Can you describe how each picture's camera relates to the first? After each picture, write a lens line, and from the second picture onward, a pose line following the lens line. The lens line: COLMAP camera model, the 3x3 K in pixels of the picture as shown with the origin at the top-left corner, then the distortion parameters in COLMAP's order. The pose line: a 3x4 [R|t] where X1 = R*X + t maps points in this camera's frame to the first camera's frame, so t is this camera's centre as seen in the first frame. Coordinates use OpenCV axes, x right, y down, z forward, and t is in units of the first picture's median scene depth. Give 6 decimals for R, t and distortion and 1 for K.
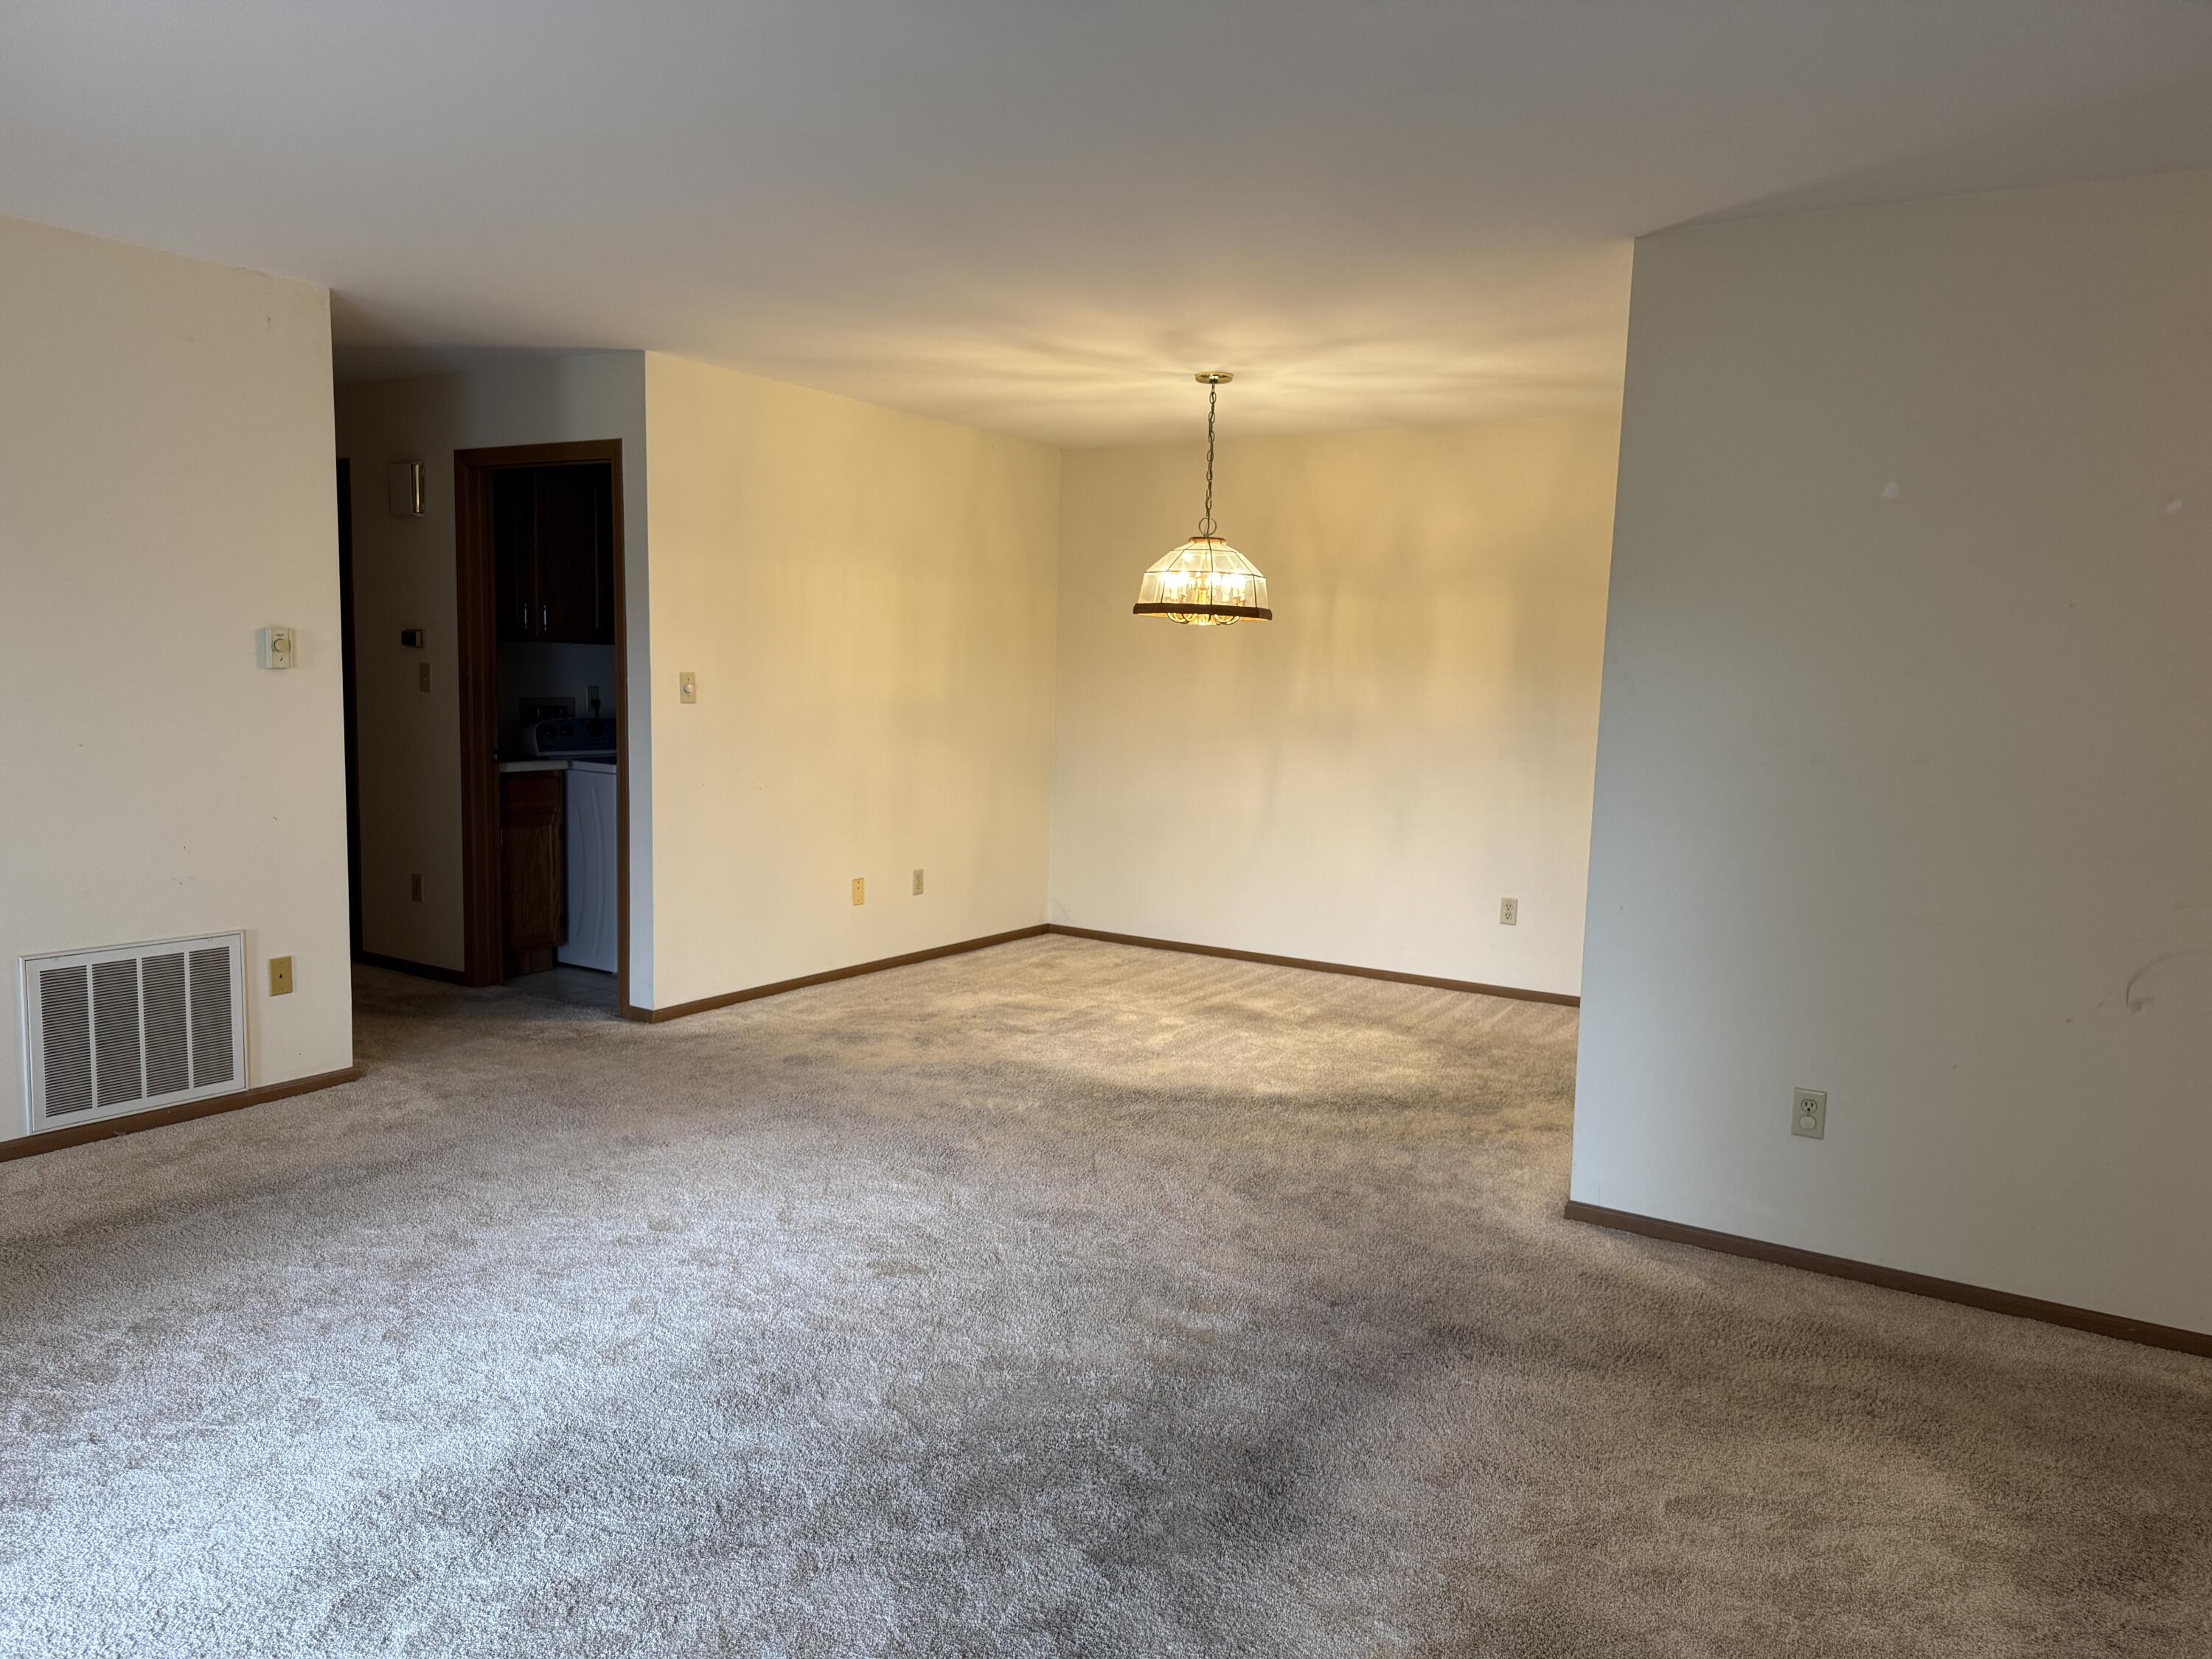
lens RADIAL K [[1547.1, 0, 1109.7], [0, 1547.1, 827.7], [0, 0, 1]] dist [0.067717, -0.081482]
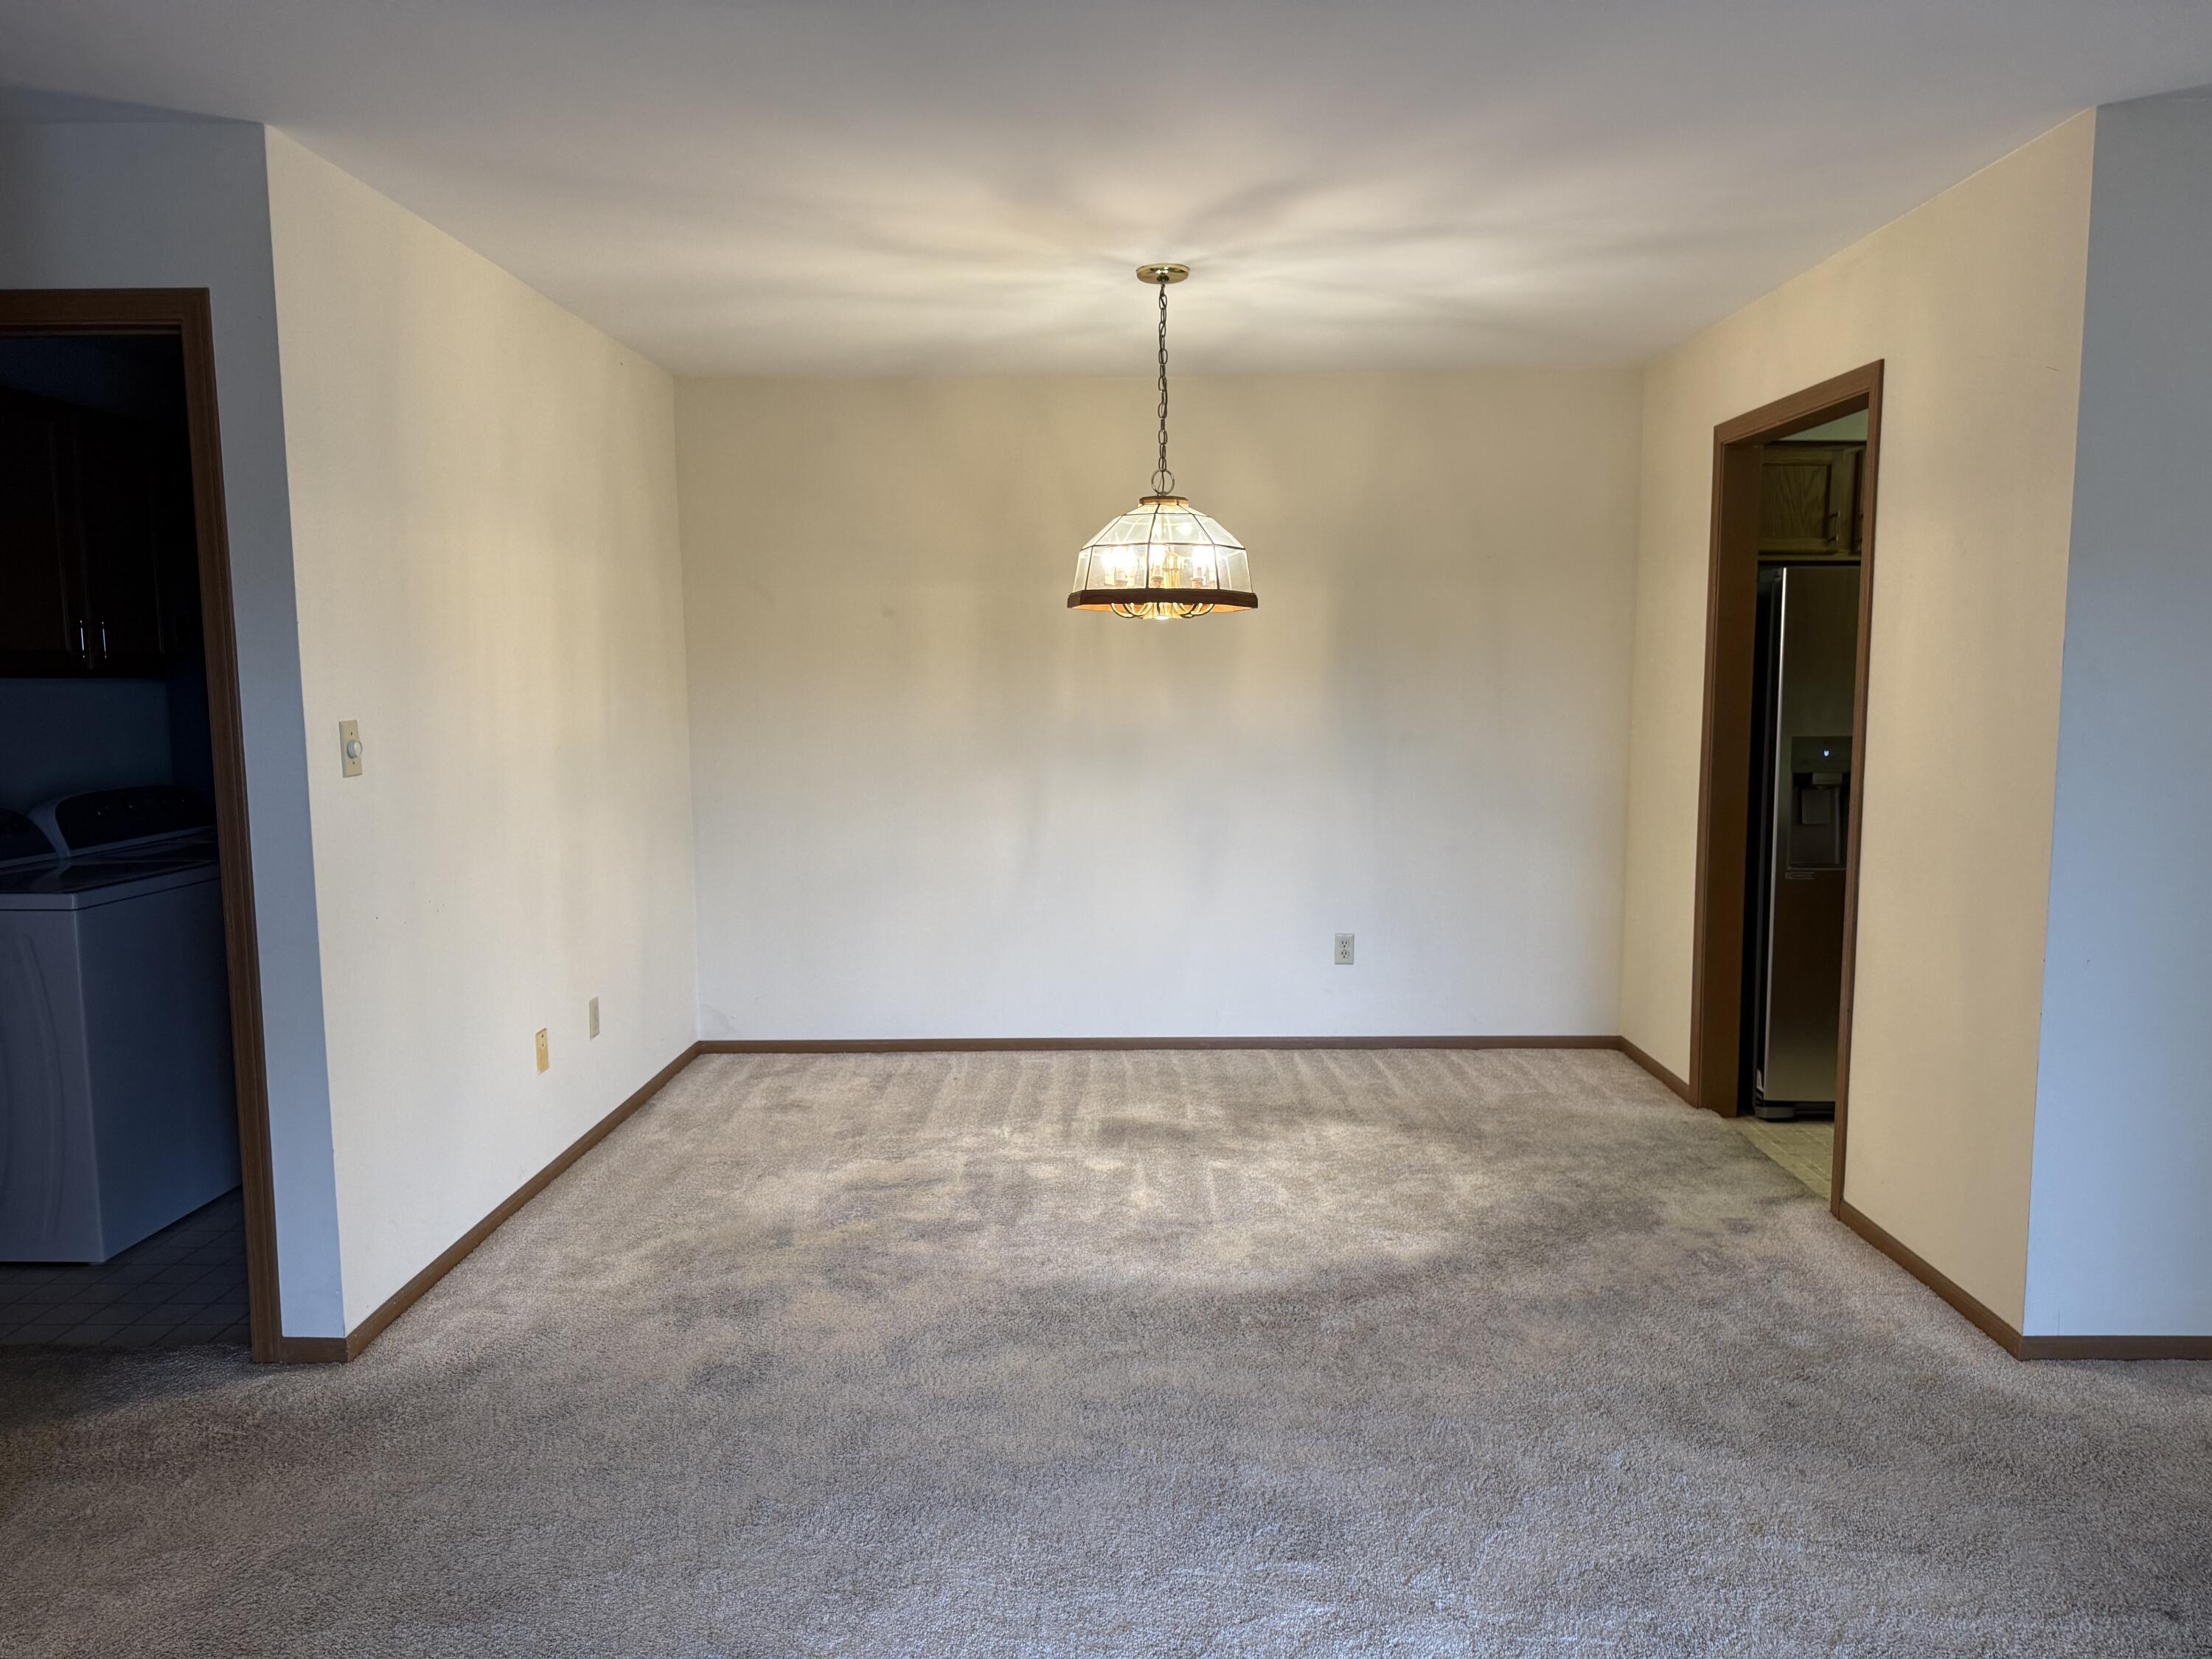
lens RADIAL K [[1554.0, 0, 1112.5], [0, 1554.0, 843.9], [0, 0, 1]] dist [0.005273, -0.013903]
pose [[0.852654, -0.094213, 0.513912, -0.408680], [0.087092, 0.995475, 0.037998, -0.068065], [-0.515166, 0.012358, 0.857001, 0.477720]]
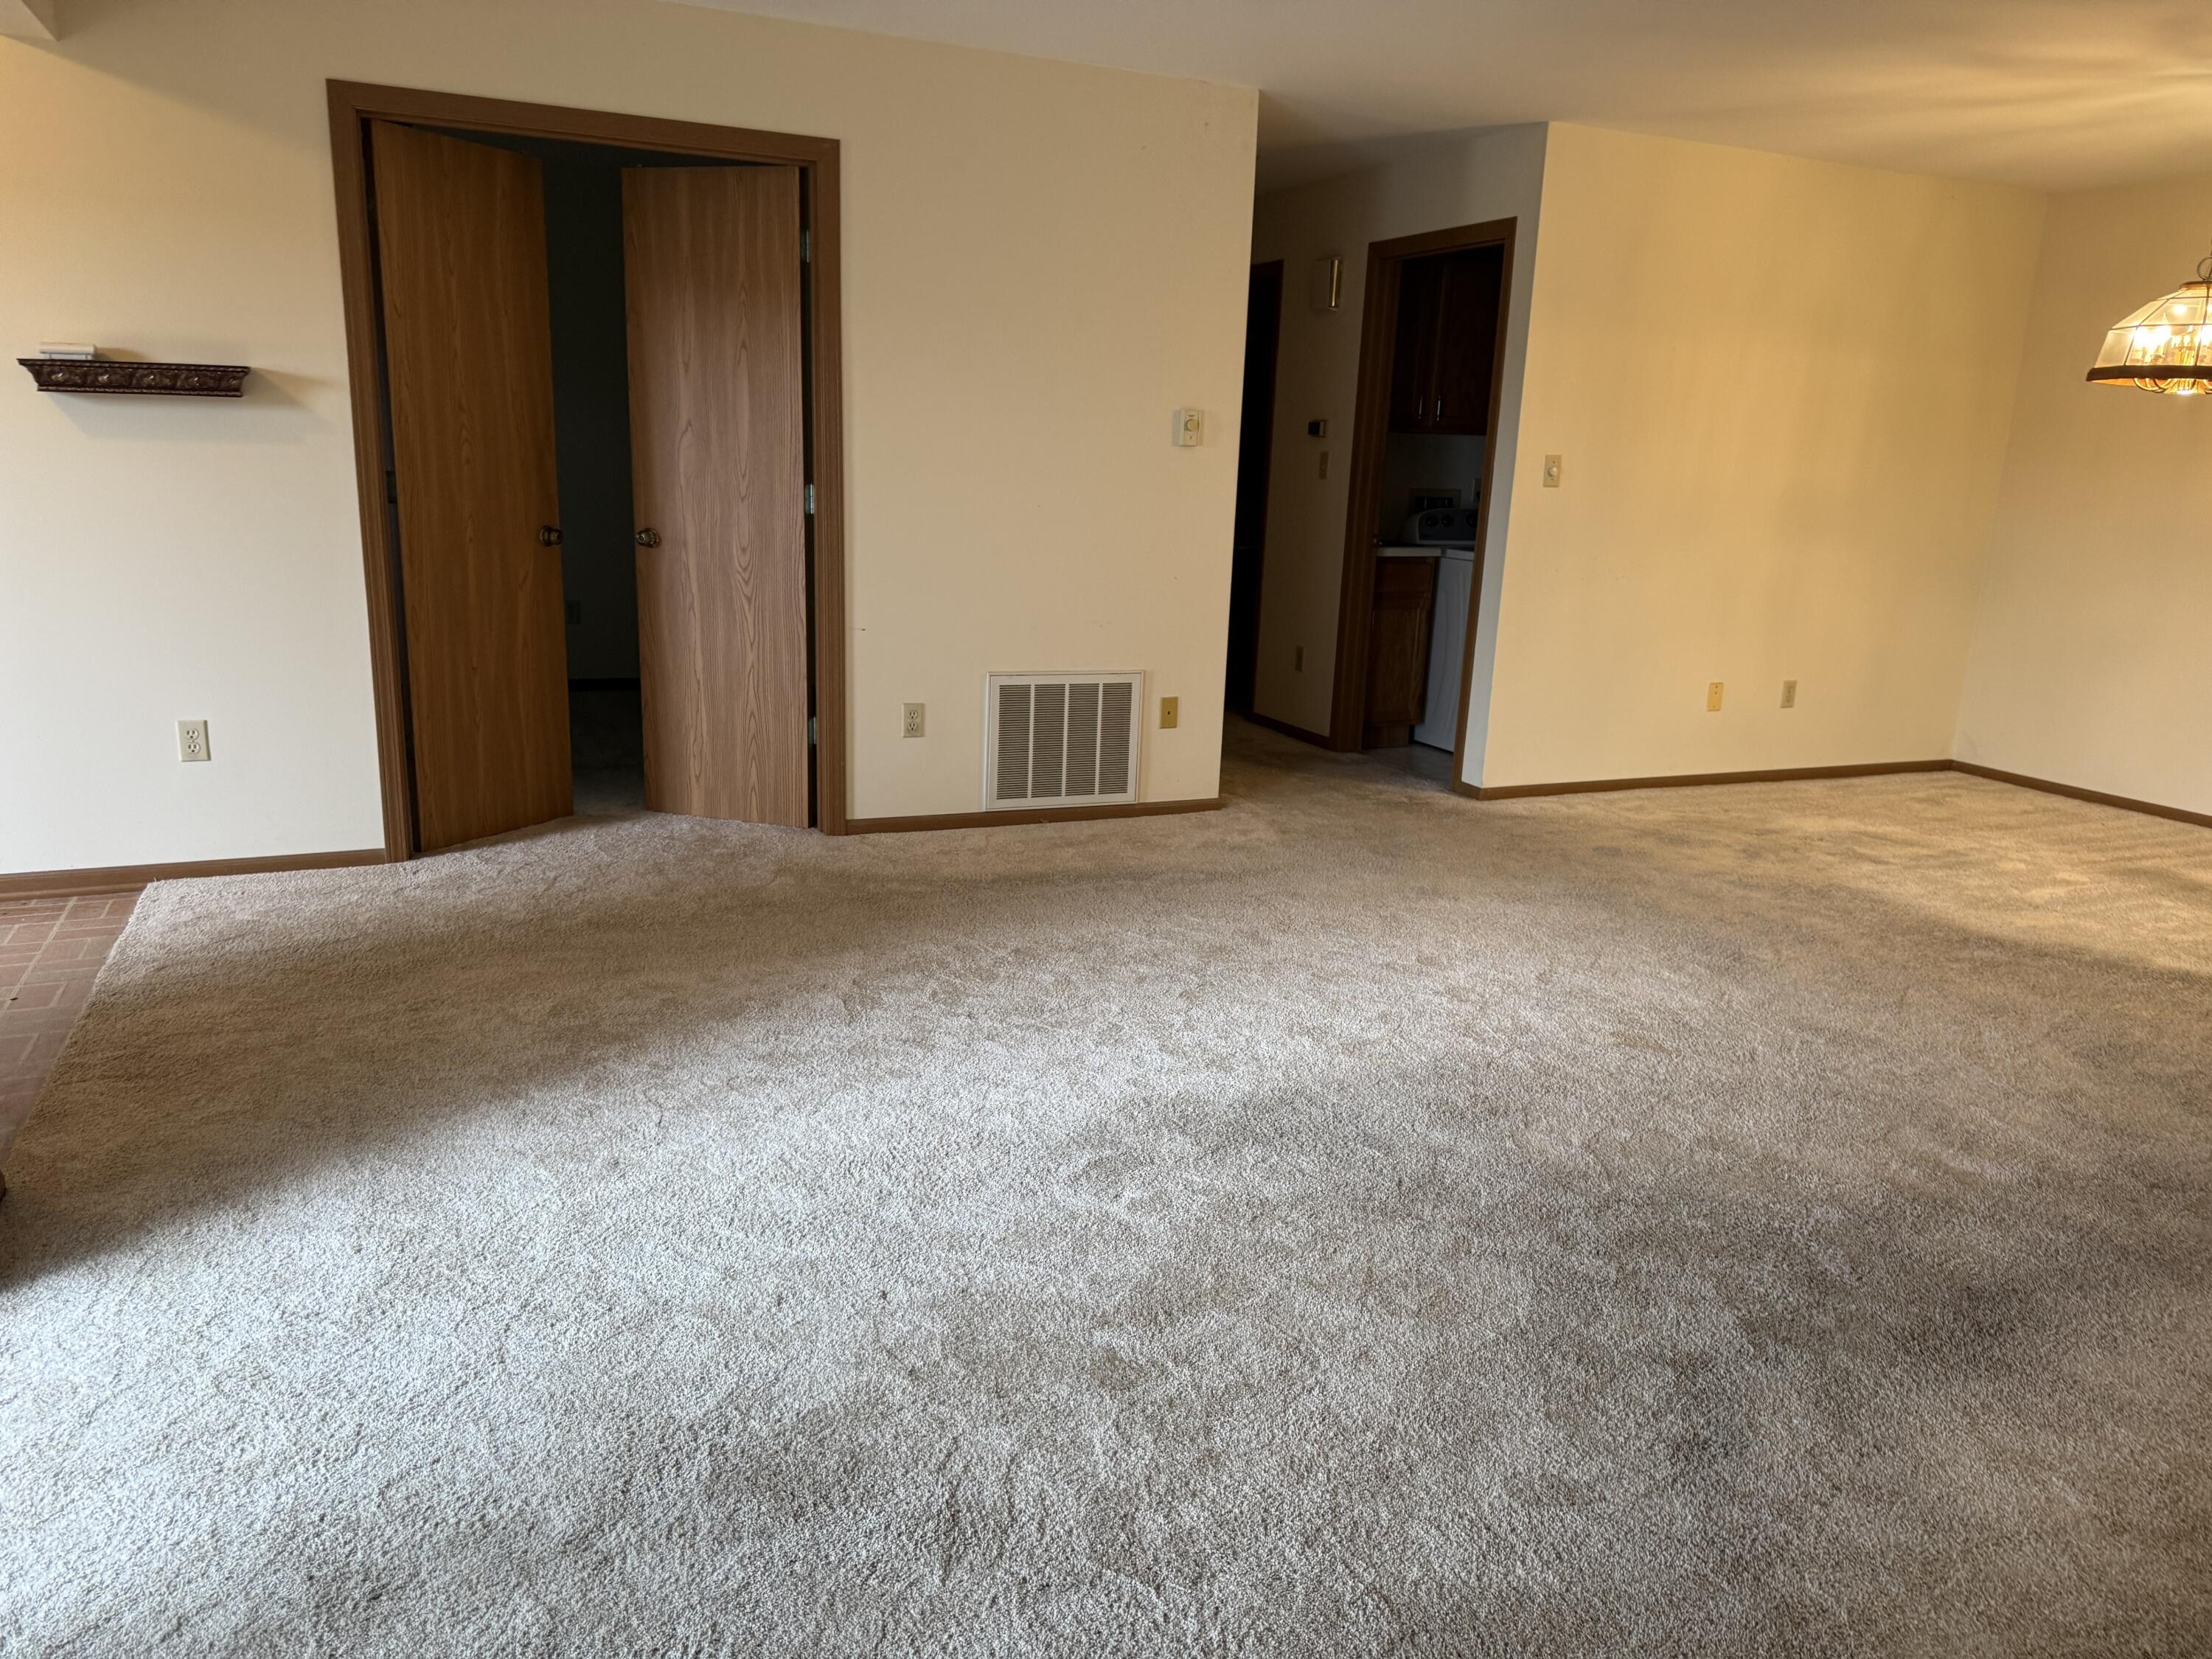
lens RADIAL K [[1547.1, 0, 1109.7], [0, 1547.1, 827.7], [0, 0, 1]] dist [0.067717, -0.081482]
pose [[0.834393, 0.134447, -0.534520, 0.071764], [-0.074505, 0.988404, 0.132309, 0.030477], [0.546110, -0.070573, 0.834735, -0.006467]]
